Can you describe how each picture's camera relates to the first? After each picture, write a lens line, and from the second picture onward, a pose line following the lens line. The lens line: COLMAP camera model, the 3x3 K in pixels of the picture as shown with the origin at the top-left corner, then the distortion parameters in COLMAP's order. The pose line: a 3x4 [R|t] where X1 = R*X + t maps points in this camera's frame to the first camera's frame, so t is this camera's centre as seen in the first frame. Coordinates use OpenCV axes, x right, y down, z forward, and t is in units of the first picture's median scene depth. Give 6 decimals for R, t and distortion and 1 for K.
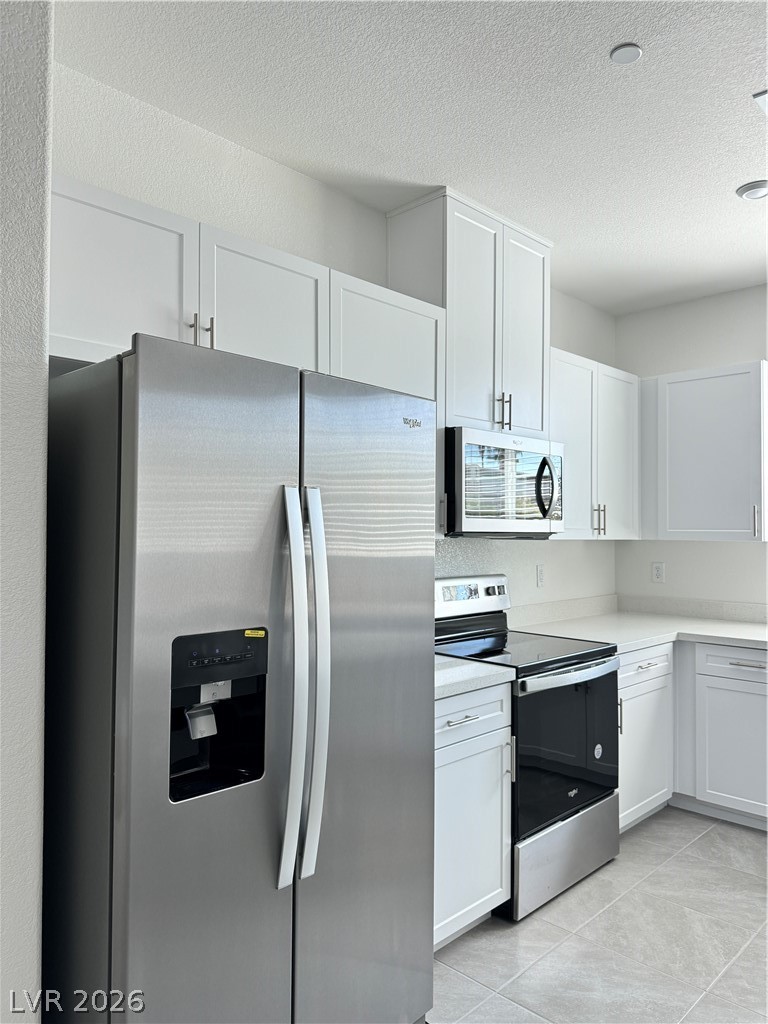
lens RADIAL K [[732.1, 0, 388.0], [0, 732.1, 516.4], [0, 0, 1]] dist [0.037905, -0.015350]
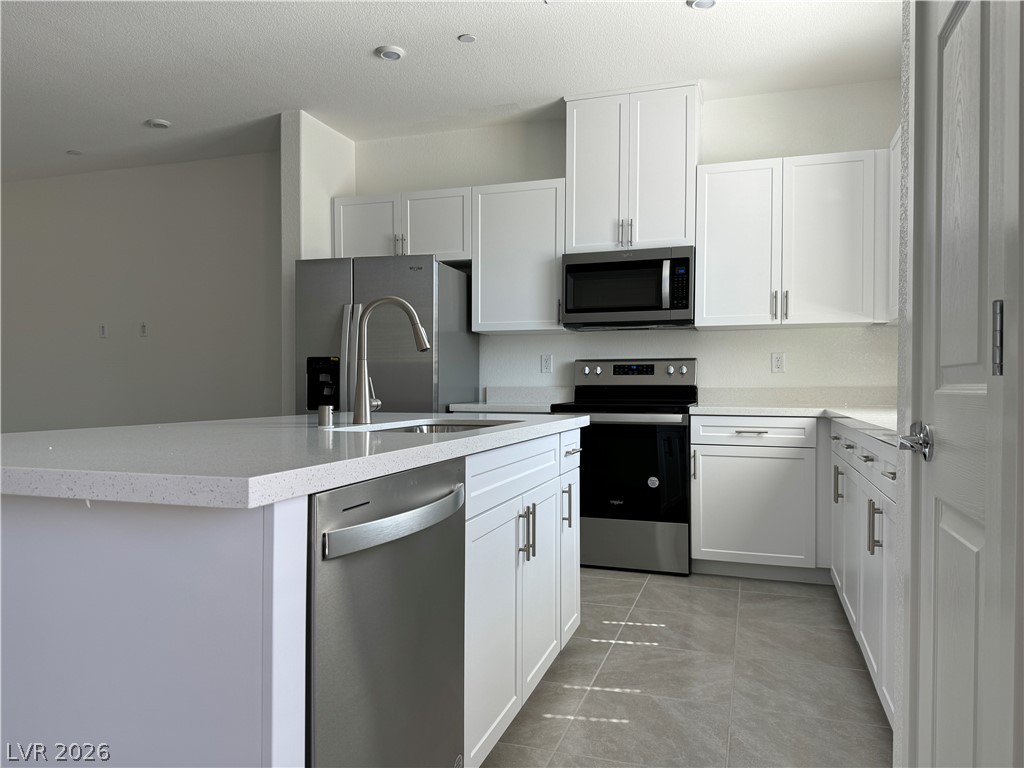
lens RADIAL K [[732.1, 0, 516.4], [0, 732.1, 389.5], [0, 0, 1]] dist [0.037905, -0.015350]
pose [[0.427137, -0.001953, -0.904185, 1.489319], [0.016264, 0.999852, 0.005524, 0.156504], [0.904041, -0.017065, 0.427106, 0.253439]]
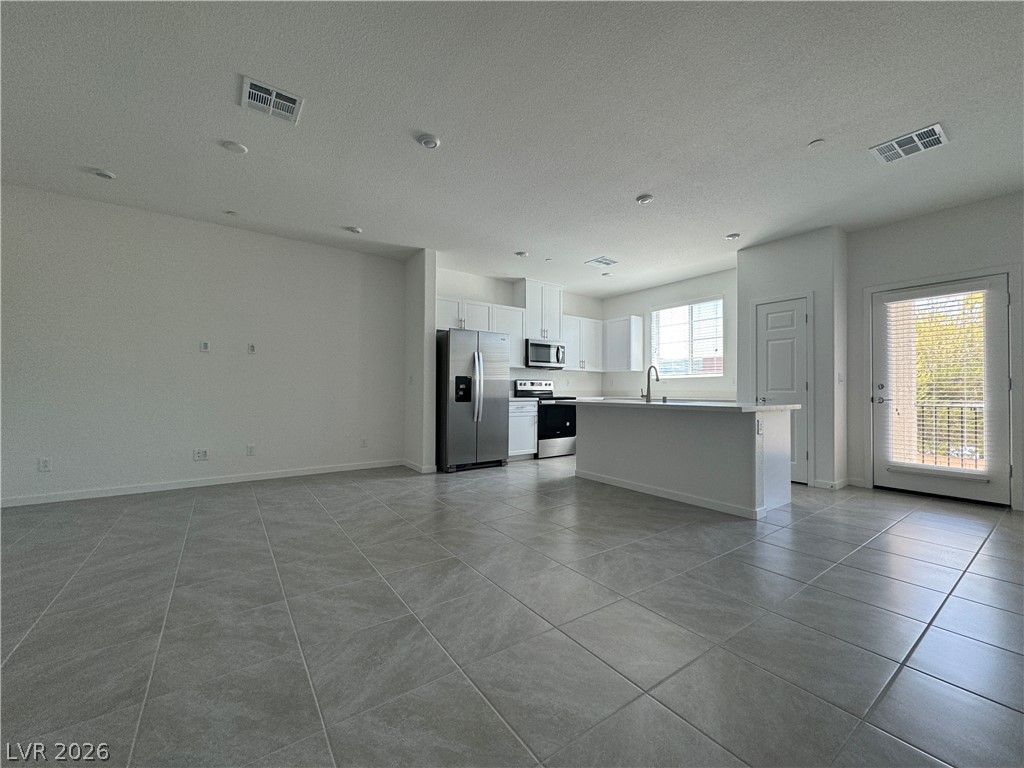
lens RADIAL K [[409.1, 0, 511.9], [0, 409.1, 383.1], [0, 0, 1]] dist [-0.000364, 0.000158]
pose [[0.982292, -0.001573, -0.187348, 0.434110], [0.001823, 0.999998, 0.001160, 0.116806], [0.187345, -0.001481, 0.982293, -1.215643]]
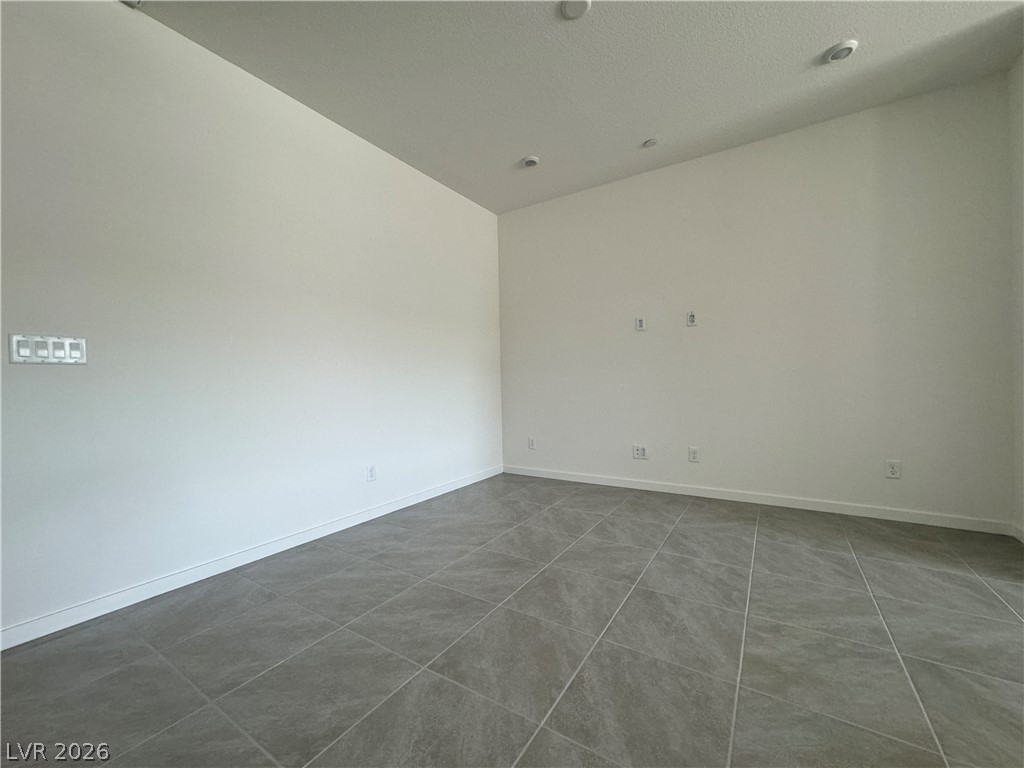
lens RADIAL K [[409.1, 0, 507.5], [0, 409.1, 385.5], [0, 0, 1]] dist [-0.000364, 0.000158]
pose [[0.188869, 0.000439, -0.982002, 0.198806], [0.038861, 0.999213, 0.007920, 0.145616], [0.981233, -0.039658, 0.188703, -0.579586]]
